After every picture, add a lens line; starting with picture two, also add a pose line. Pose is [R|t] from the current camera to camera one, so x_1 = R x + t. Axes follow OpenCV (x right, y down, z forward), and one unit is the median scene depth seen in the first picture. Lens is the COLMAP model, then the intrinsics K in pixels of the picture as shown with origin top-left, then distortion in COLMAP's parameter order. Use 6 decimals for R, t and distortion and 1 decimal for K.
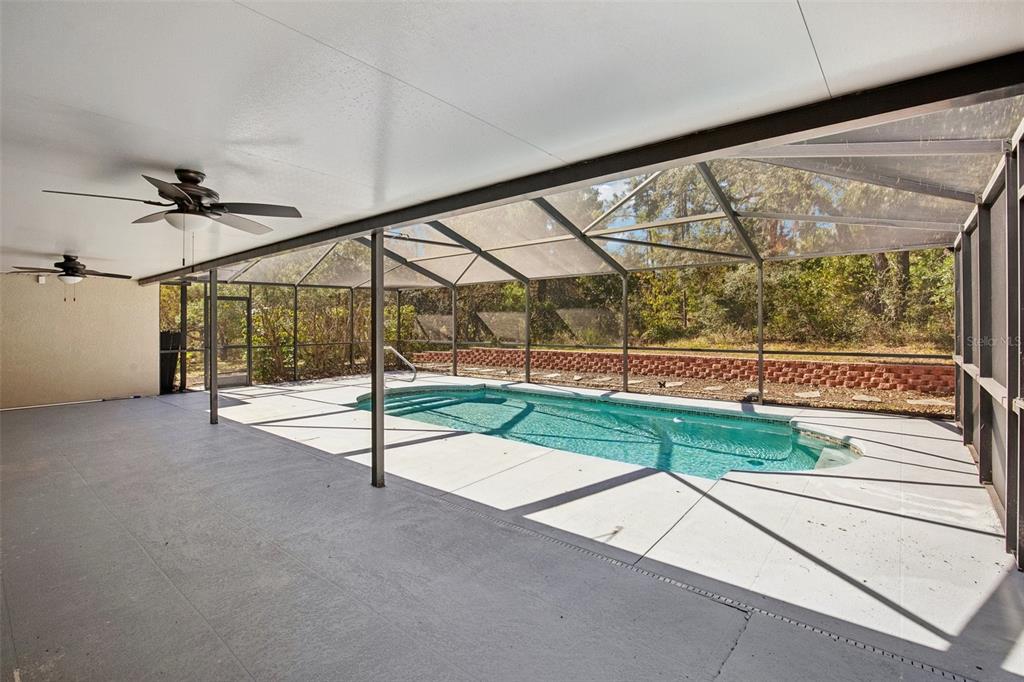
lens RADIAL K [[471.3, 0, 491.7], [0, 471.3, 321.7], [0, 0, 1]] dist [-0.003121, 0.001001]
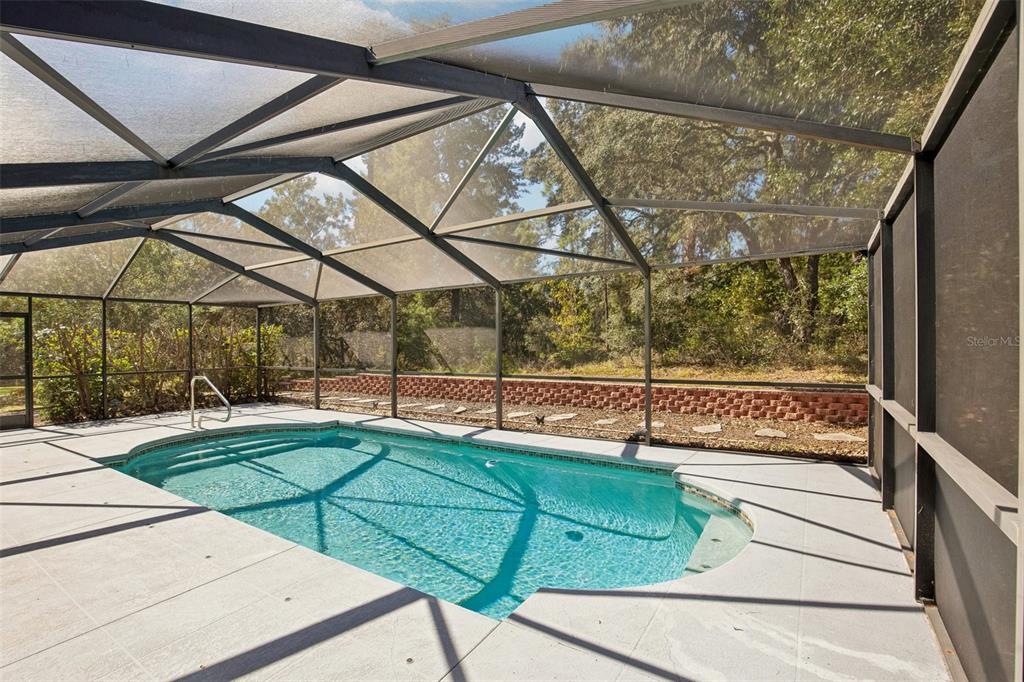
lens RADIAL K [[471.3, 0, 480.4], [0, 471.3, 346.3], [0, 0, 1]] dist [-0.003121, 0.001001]
pose [[0.994738, -0.002636, 0.102419, 0.145183], [0.002257, 0.999990, 0.003820, 0.000806], [-0.102428, -0.003568, 0.994734, 0.160019]]
